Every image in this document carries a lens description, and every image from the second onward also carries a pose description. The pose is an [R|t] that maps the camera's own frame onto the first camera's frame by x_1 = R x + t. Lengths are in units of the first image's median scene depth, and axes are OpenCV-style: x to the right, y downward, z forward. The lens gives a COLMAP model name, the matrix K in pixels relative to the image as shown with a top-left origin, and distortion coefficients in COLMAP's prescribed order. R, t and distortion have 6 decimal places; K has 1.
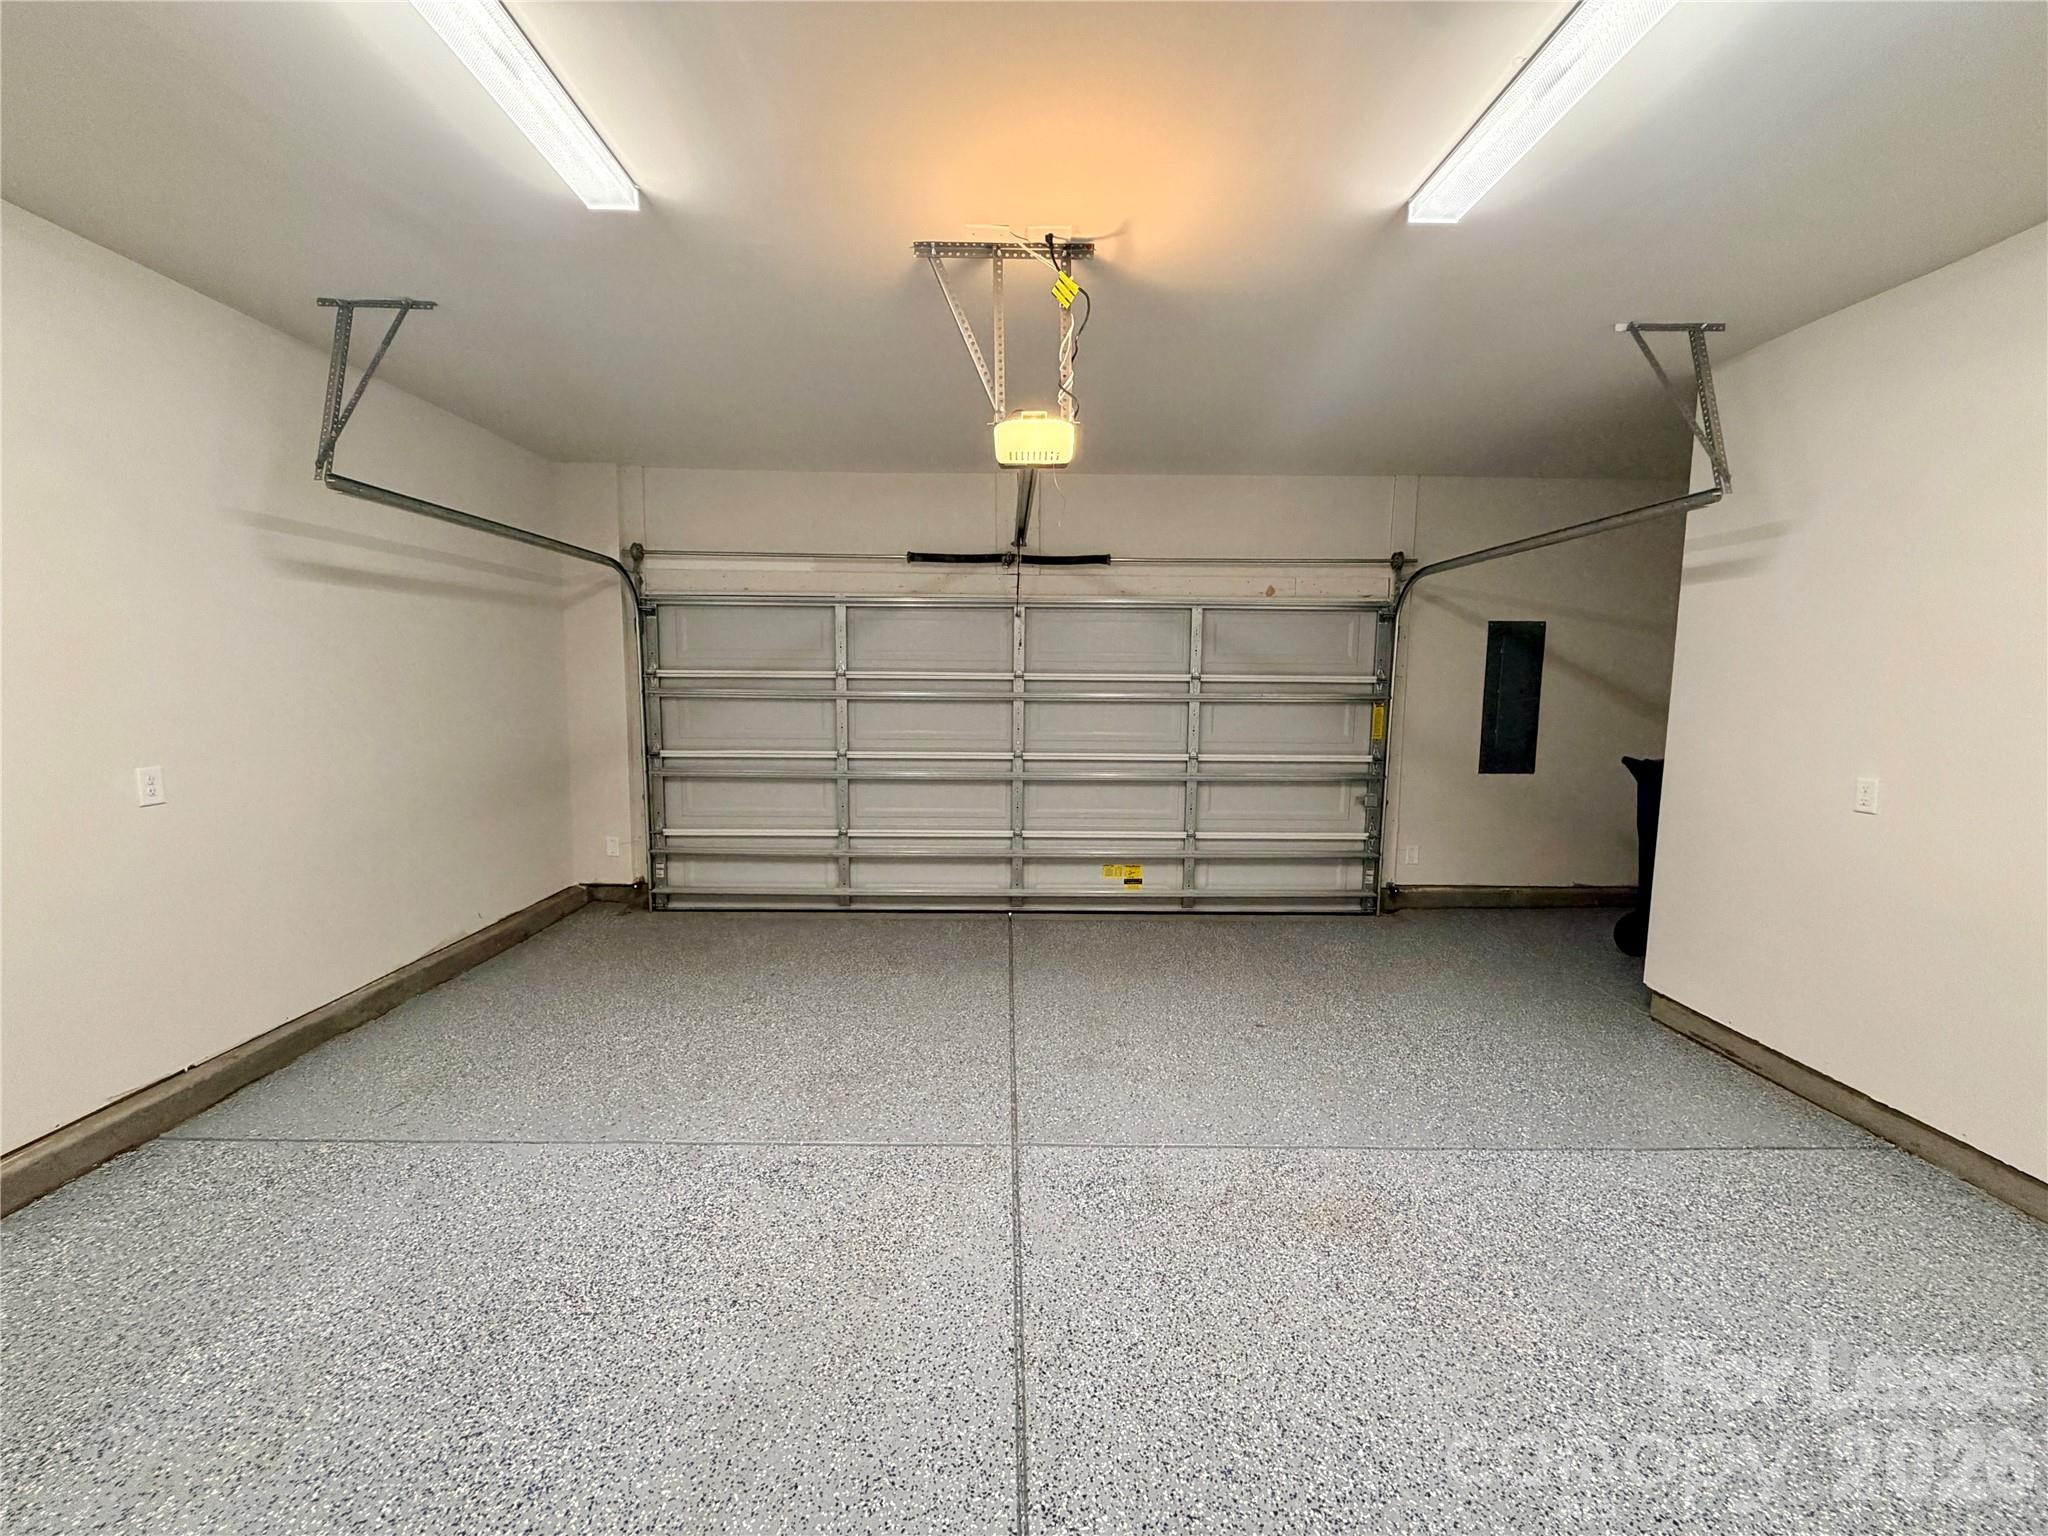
lens RADIAL K [[816.2, 0, 1017.3], [0, 816.2, 770.8], [0, 0, 1]] dist [0.000835, 0.000009]
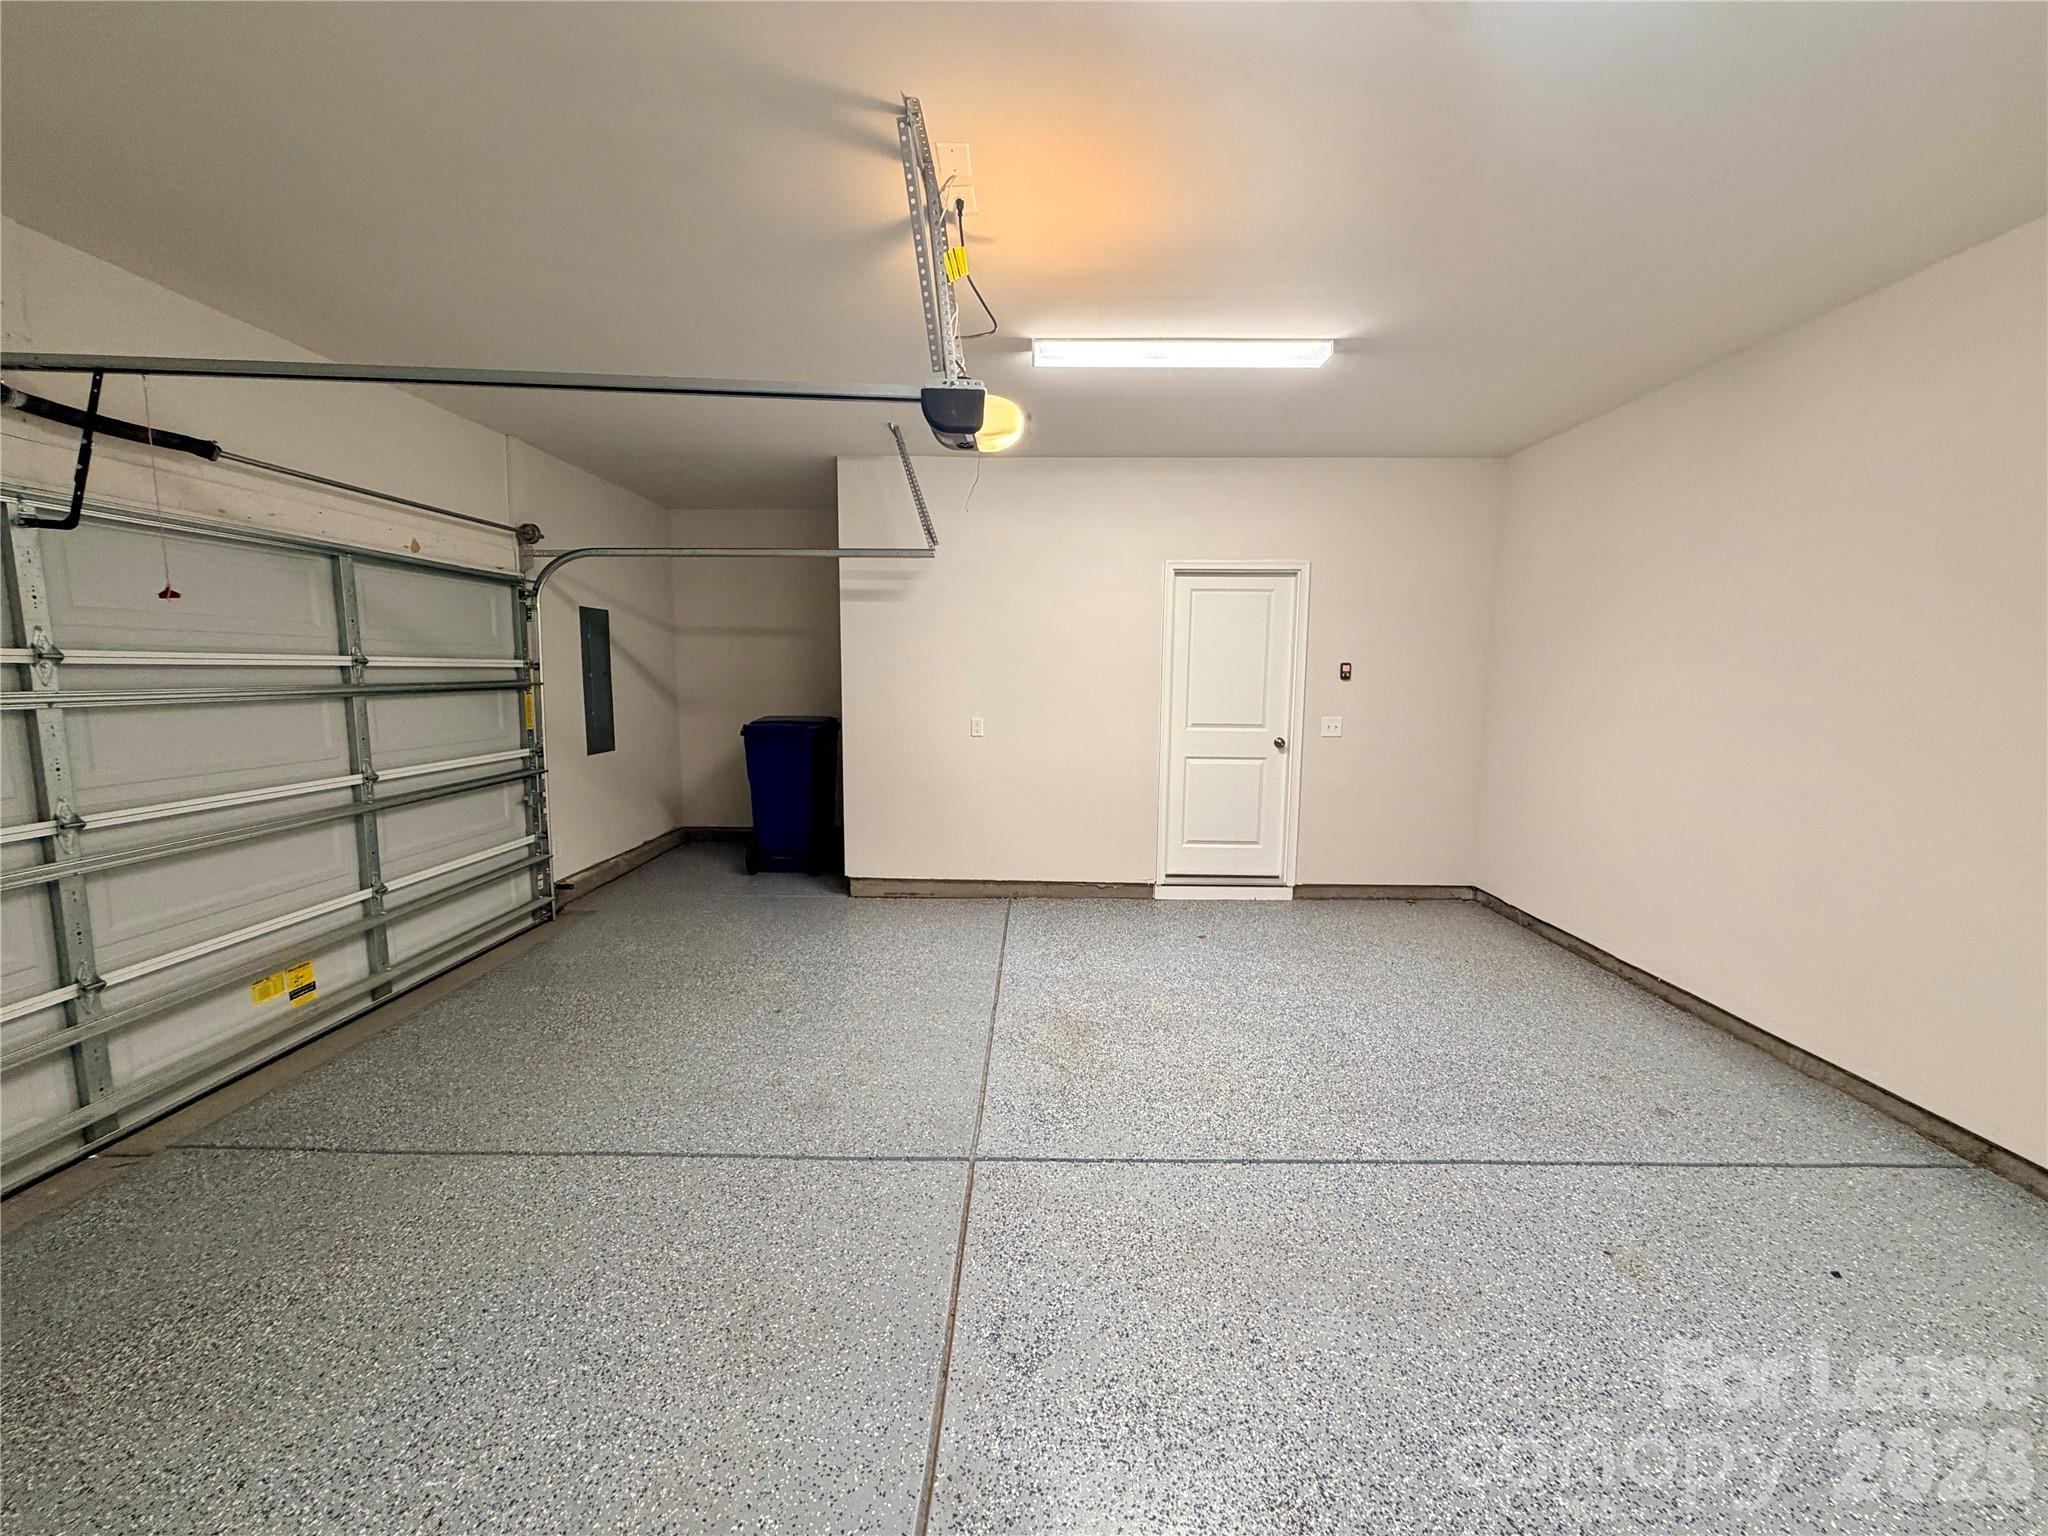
lens RADIAL K [[816.2, 0, 1020.1], [0, 816.2, 764.6], [0, 0, 1]] dist [0.000835, 0.000009]
pose [[0.036251, -0.122293, 0.991832, -0.494232], [0.104808, 0.987476, 0.117925, -0.056893], [-0.993832, 0.099677, 0.048615, 0.474963]]
